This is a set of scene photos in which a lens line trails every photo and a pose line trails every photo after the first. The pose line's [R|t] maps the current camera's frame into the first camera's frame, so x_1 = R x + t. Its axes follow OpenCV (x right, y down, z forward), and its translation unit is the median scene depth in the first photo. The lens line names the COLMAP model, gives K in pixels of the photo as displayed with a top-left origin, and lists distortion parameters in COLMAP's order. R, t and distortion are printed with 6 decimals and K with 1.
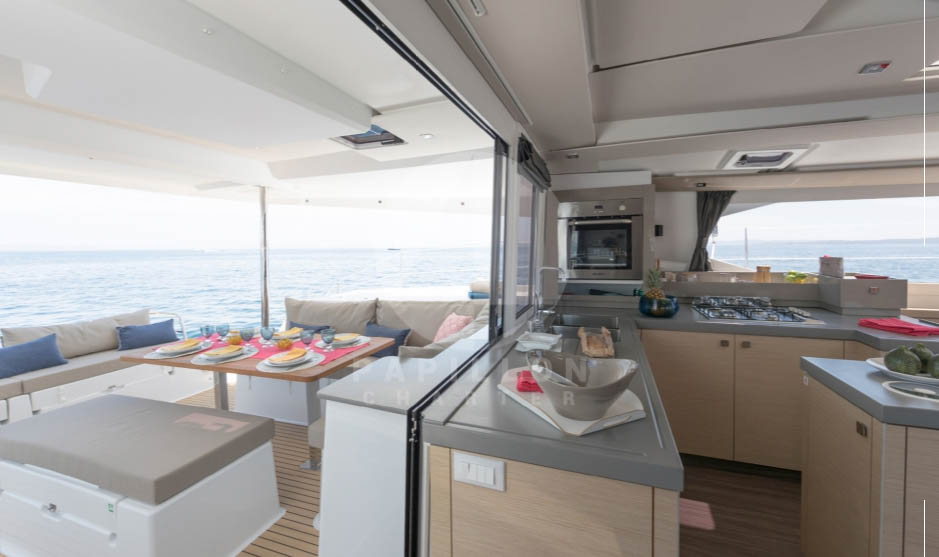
lens RADIAL K [[382.2, 0, 468.5], [0, 382.2, 256.2], [0, 0, 1]] dist [-0.000994, -0.000158]
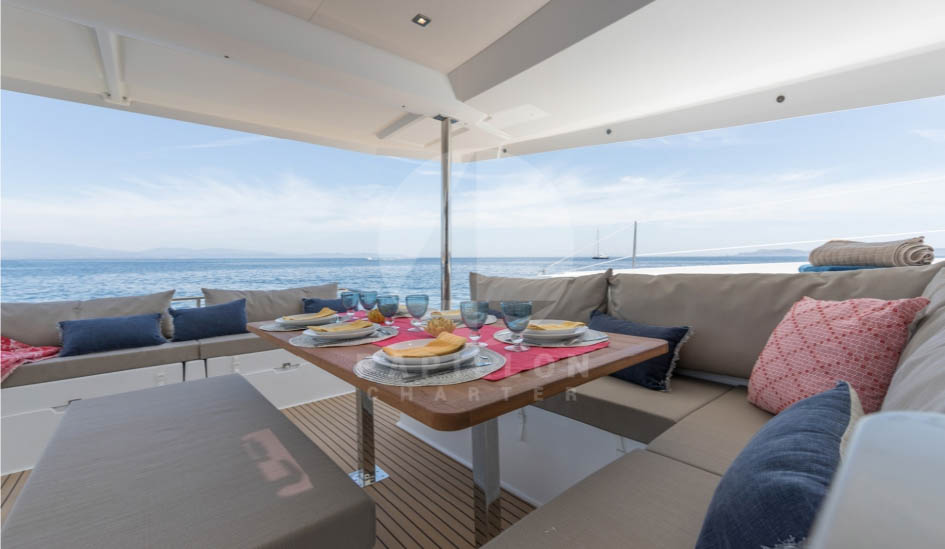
lens RADIAL K [[388.1, 0, 472.5], [0, 388.1, 274.5], [0, 0, 1]] dist [-0.000481, -0.000061]
pose [[0.870196, 0.020069, -0.492298, -0.152118], [-0.012146, 0.999740, 0.019287, 0.122455], [0.492557, -0.010804, 0.870213, 0.466299]]
